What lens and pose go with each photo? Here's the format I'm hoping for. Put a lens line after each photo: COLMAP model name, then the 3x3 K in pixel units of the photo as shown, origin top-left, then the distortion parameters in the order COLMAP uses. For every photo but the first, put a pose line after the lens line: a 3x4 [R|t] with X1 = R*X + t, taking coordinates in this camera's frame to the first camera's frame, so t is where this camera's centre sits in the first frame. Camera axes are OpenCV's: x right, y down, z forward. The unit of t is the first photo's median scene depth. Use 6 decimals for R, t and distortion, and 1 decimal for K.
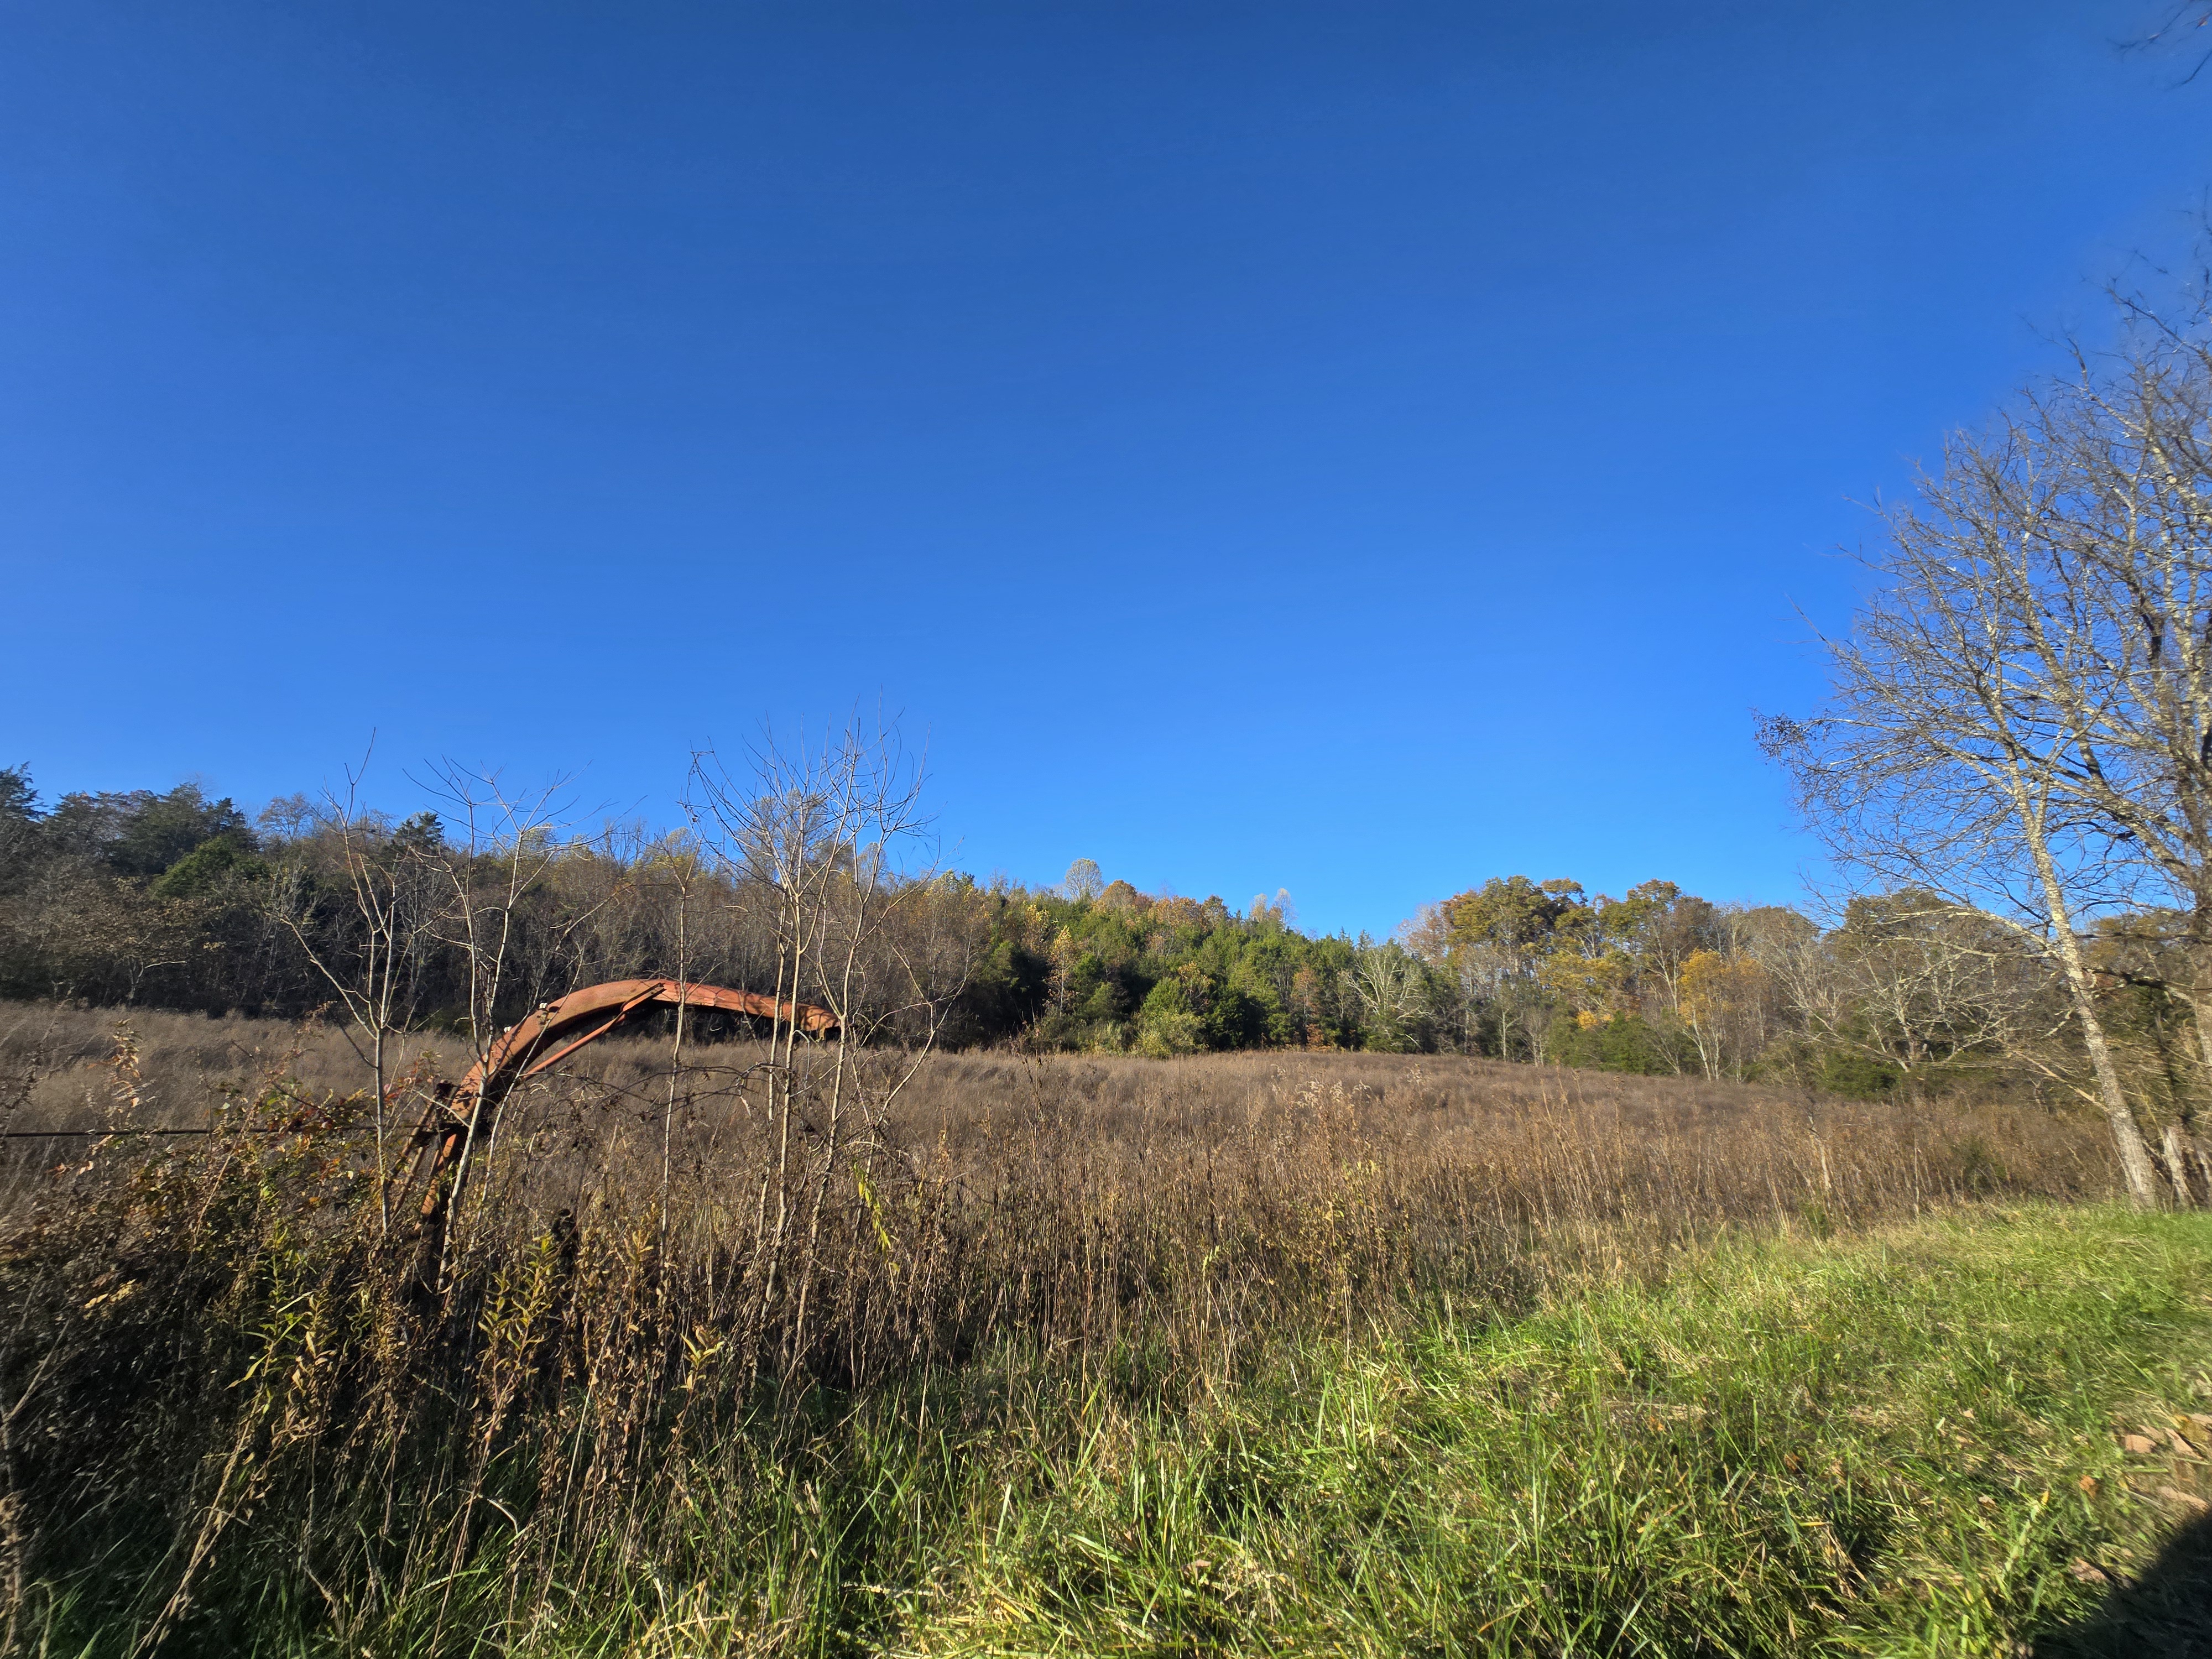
lens RADIAL K [[904.5, 0, 1113.6], [0, 904.5, 836.9], [0, 0, 1]] dist [-0.001769, -0.000216]
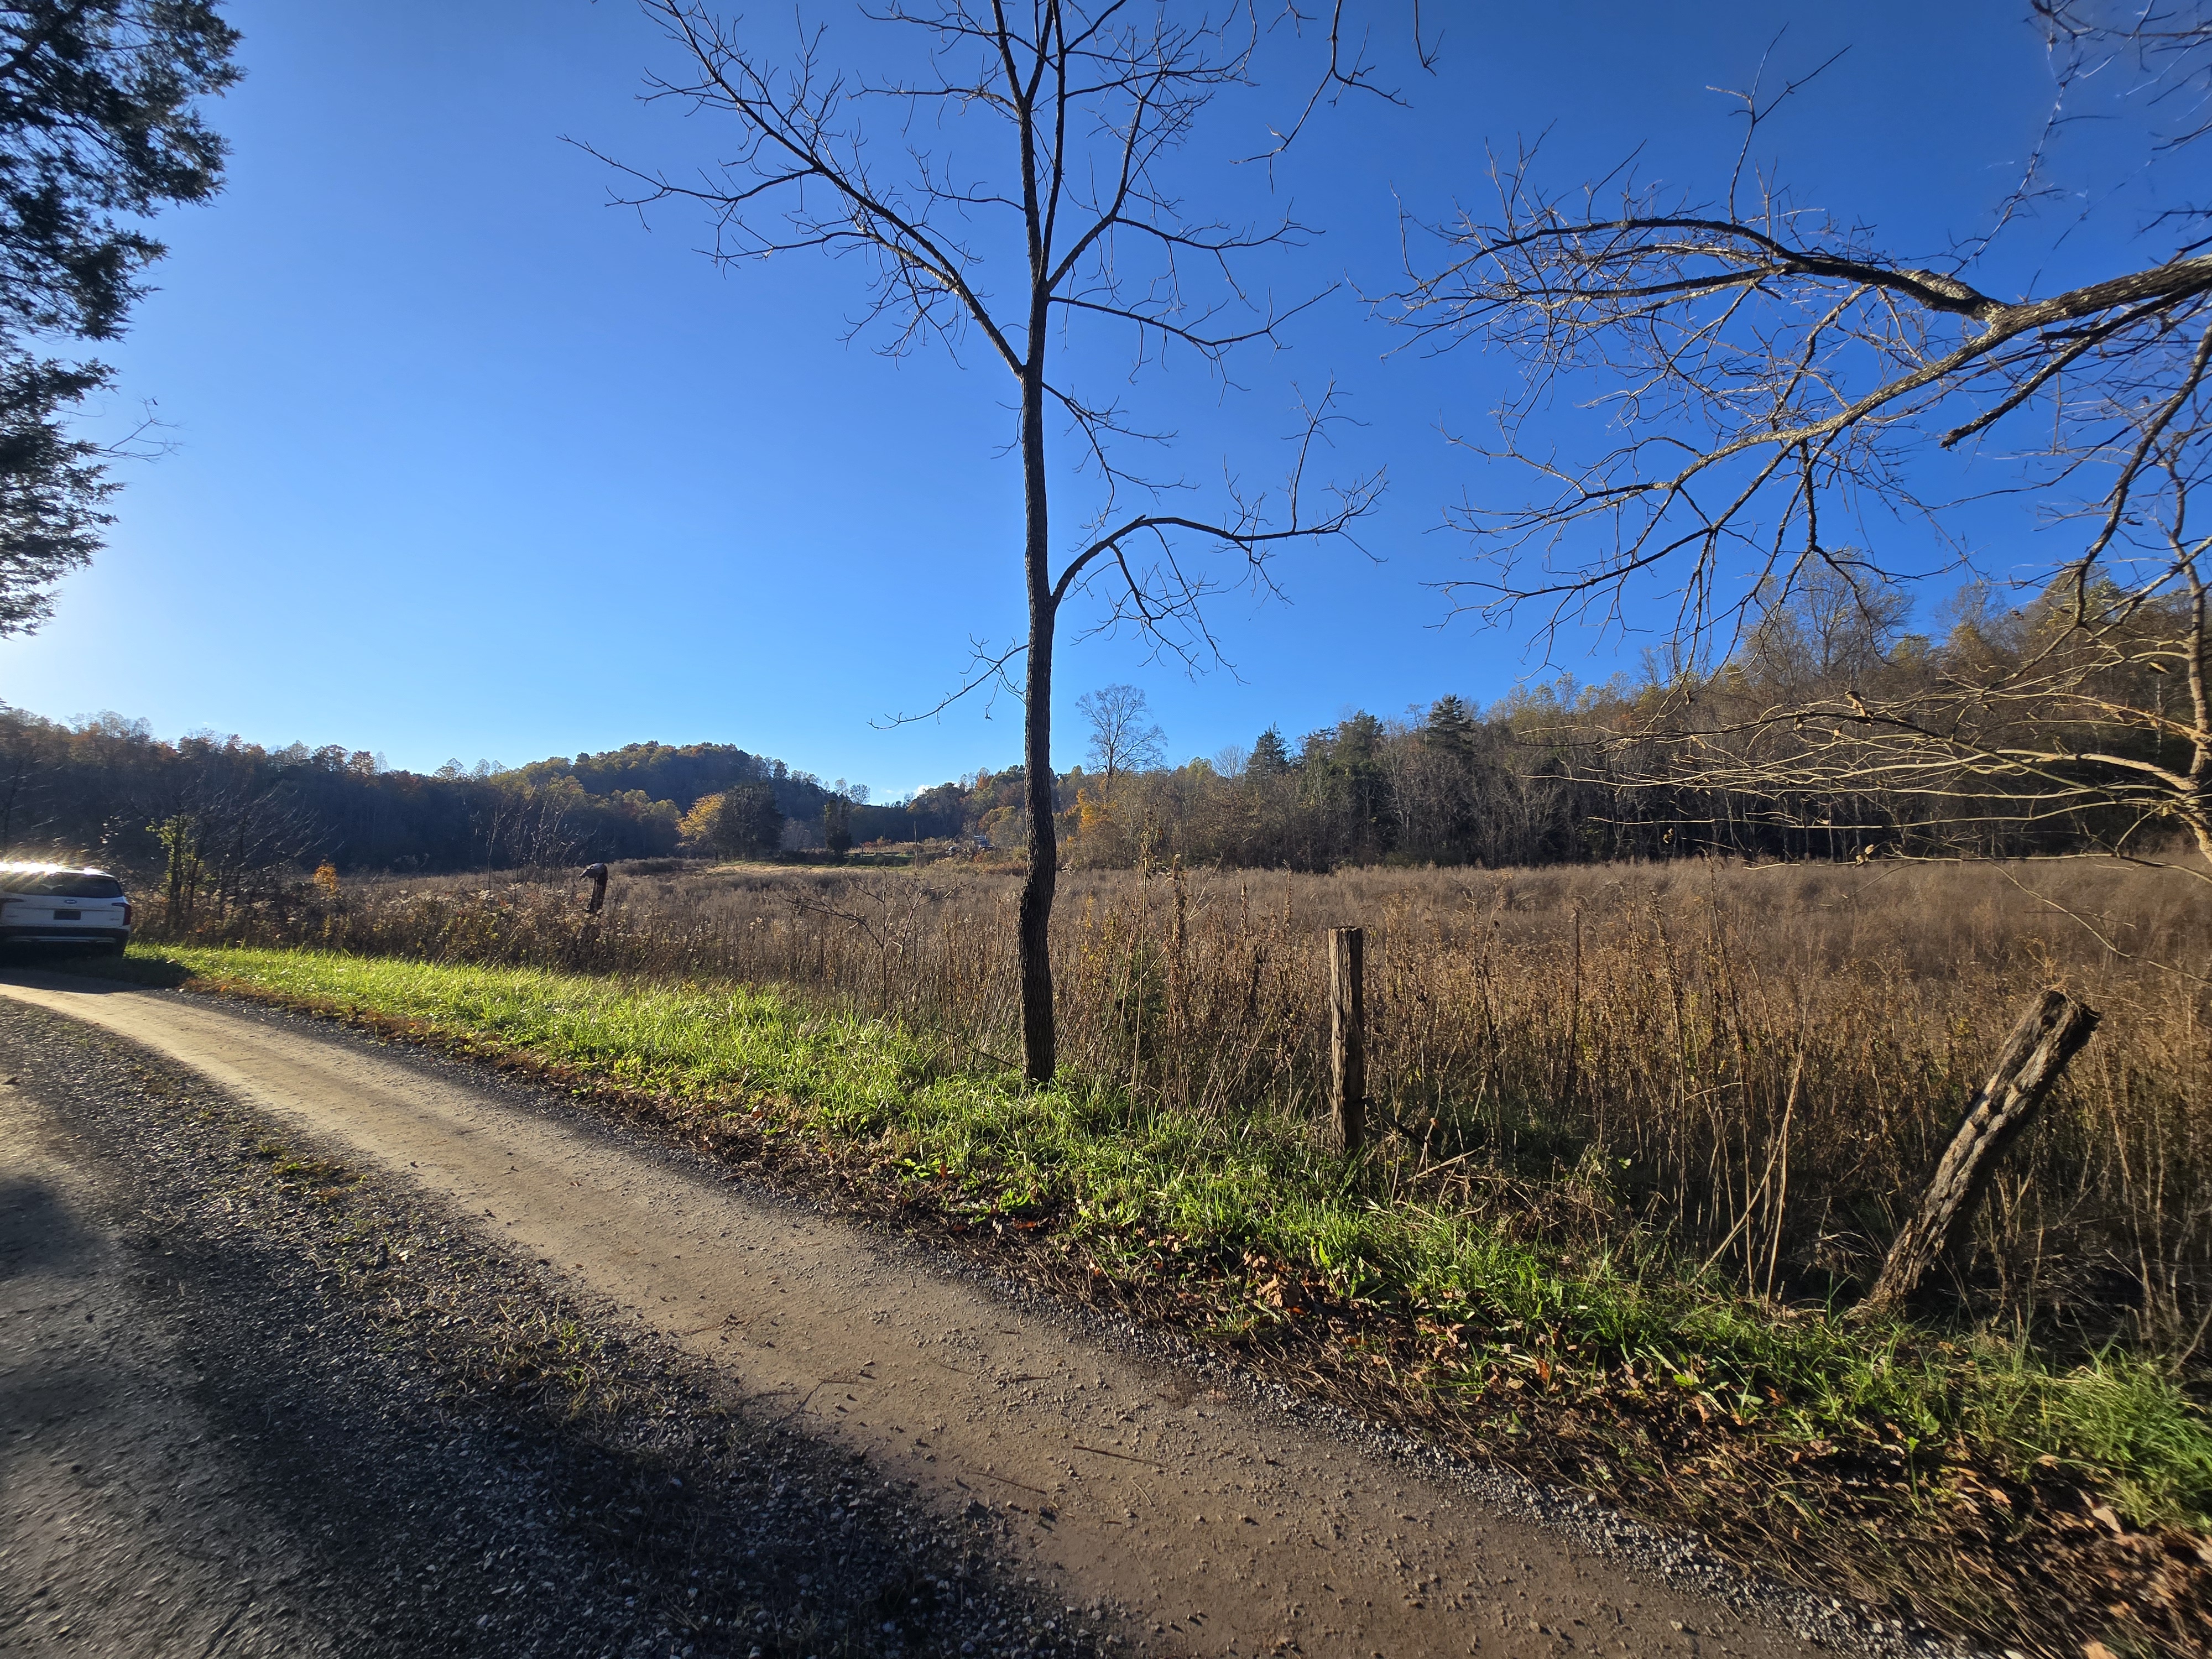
lens RADIAL K [[901.9, 0, 1109.5], [0, 901.9, 830.9], [0, 0, 1]] dist [0.002089, 0.000805]
pose [[0.337350, -0.094103, -0.936664, 0.177781], [0.257583, 0.966247, -0.004304, 0.030883], [0.905454, -0.239817, 0.350202, 0.092766]]
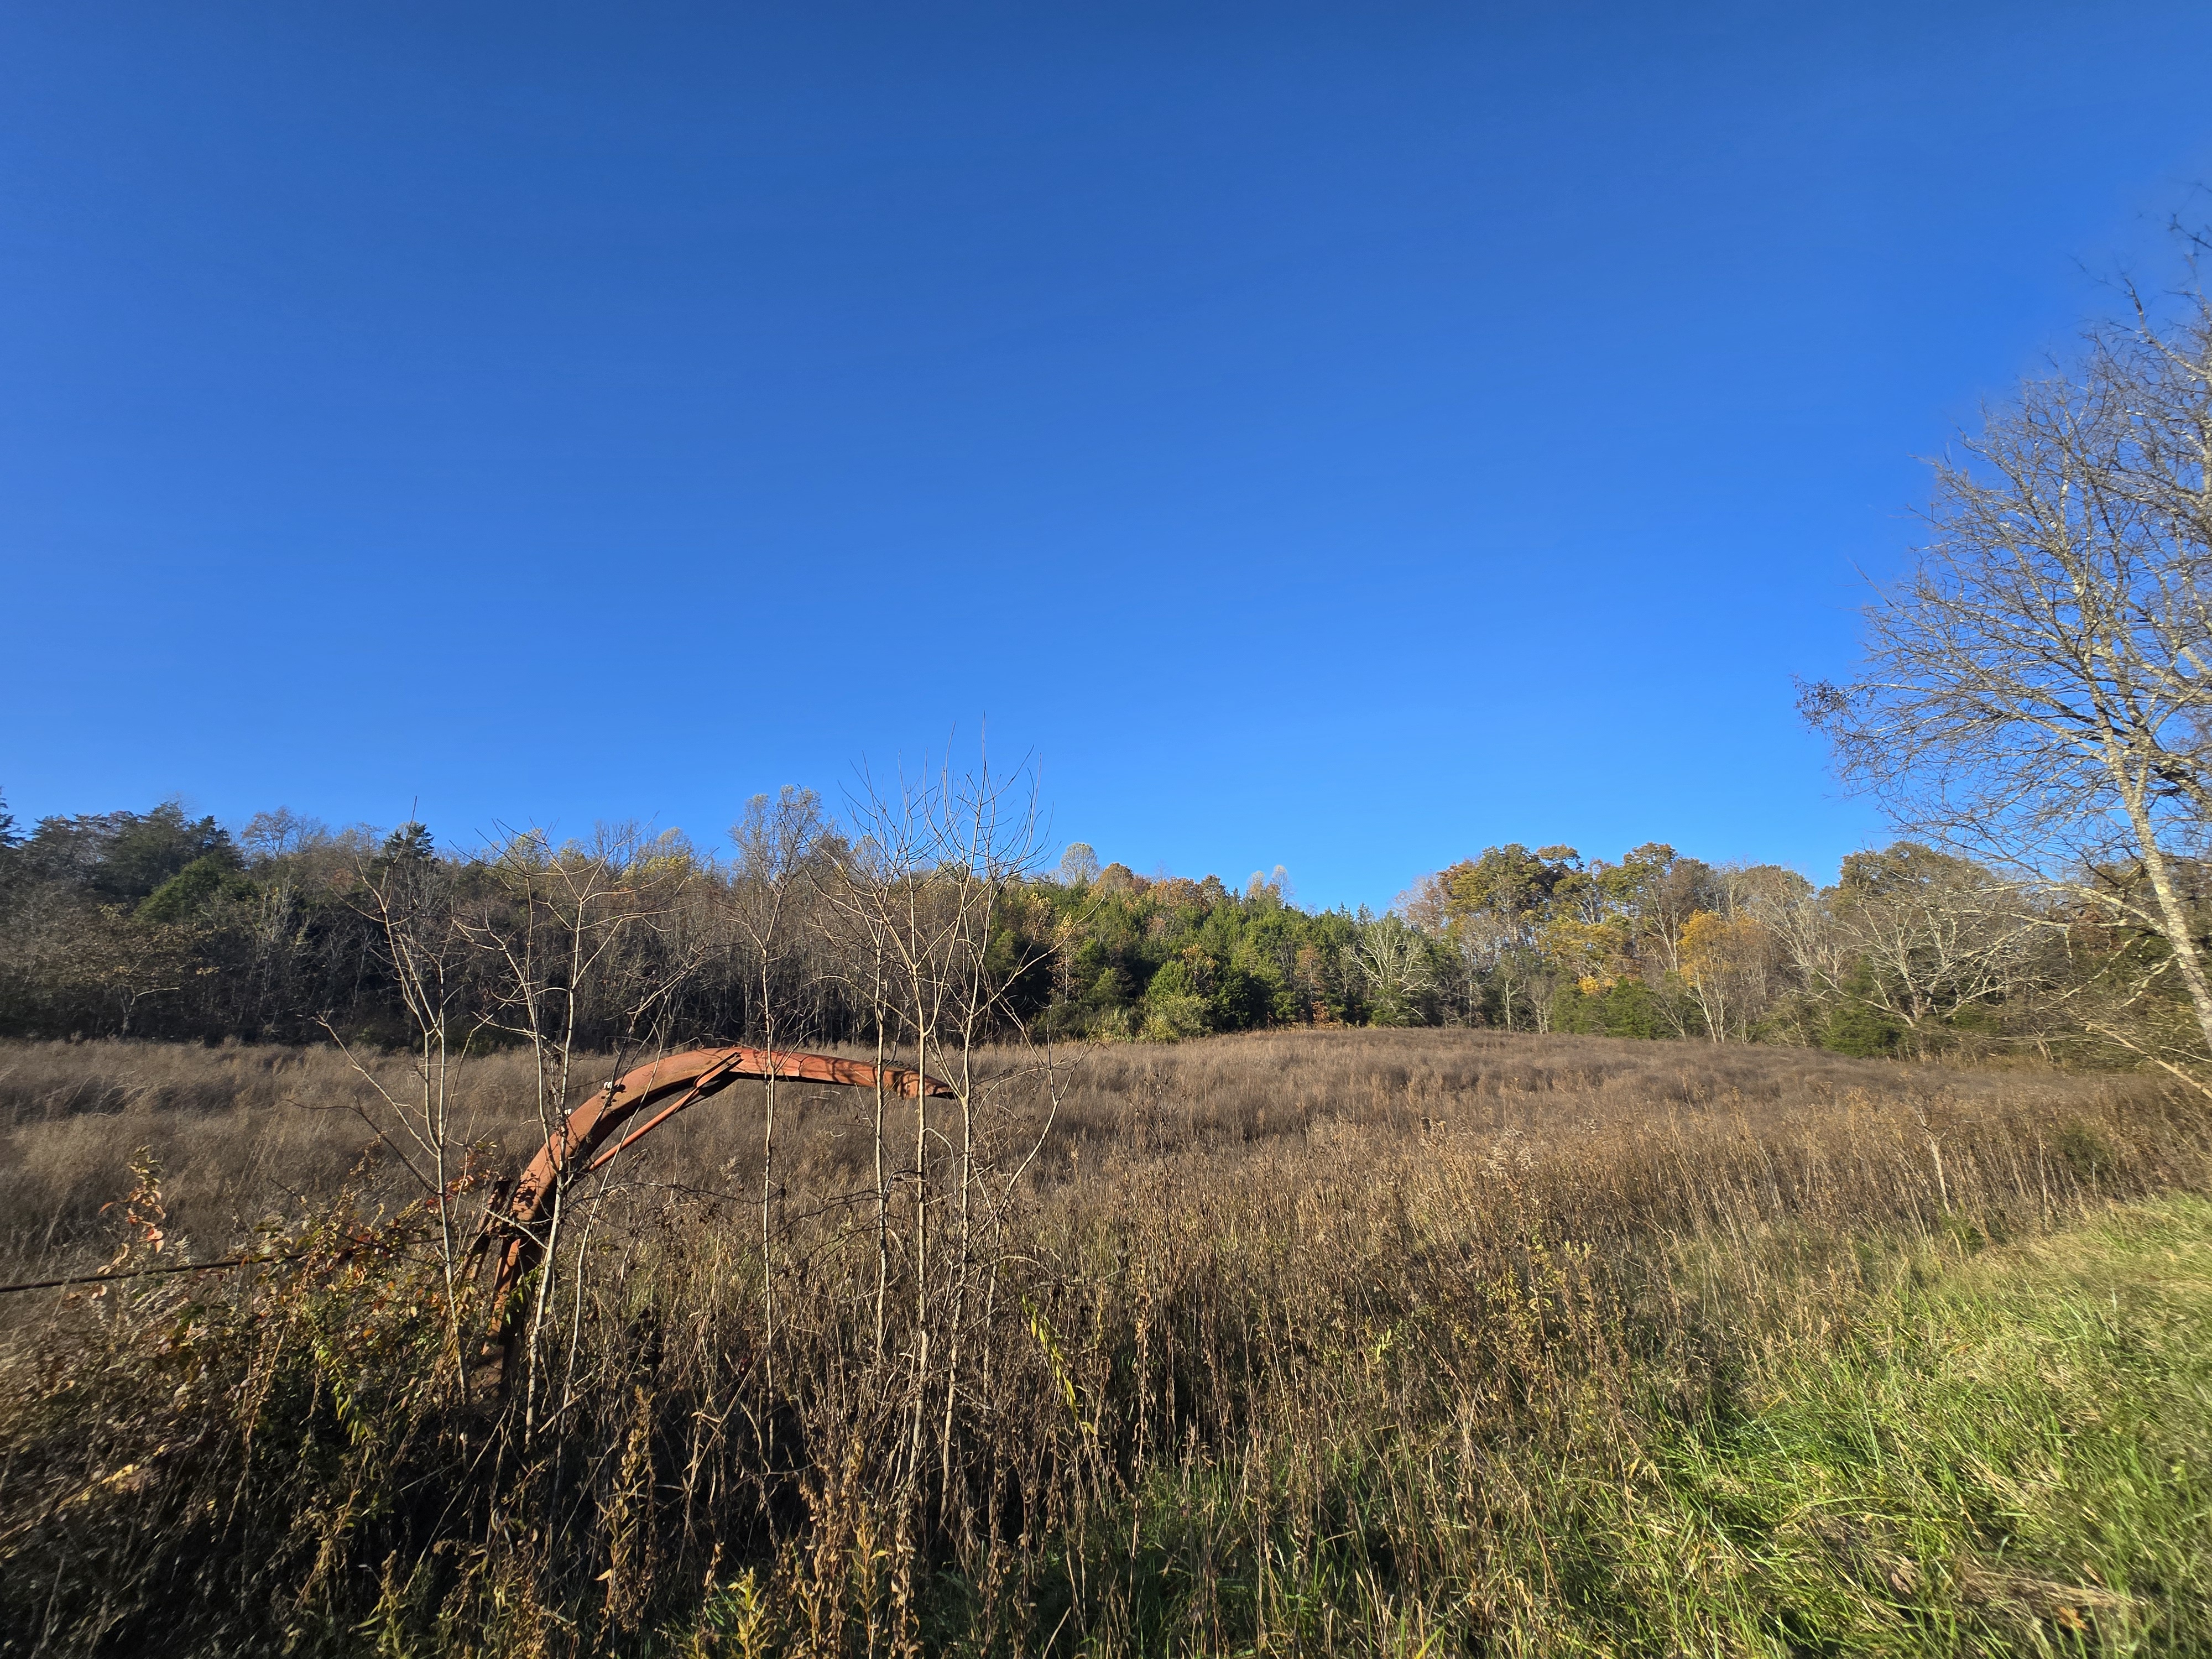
lens RADIAL K [[904.5, 0, 1113.6], [0, 904.5, 836.9], [0, 0, 1]] dist [-0.001769, -0.000216]
pose [[0.999243, -0.037737, 0.009471, -0.008710], [0.037535, 0.999080, 0.020723, -0.003705], [-0.010244, -0.020351, 0.999740, 0.007242]]
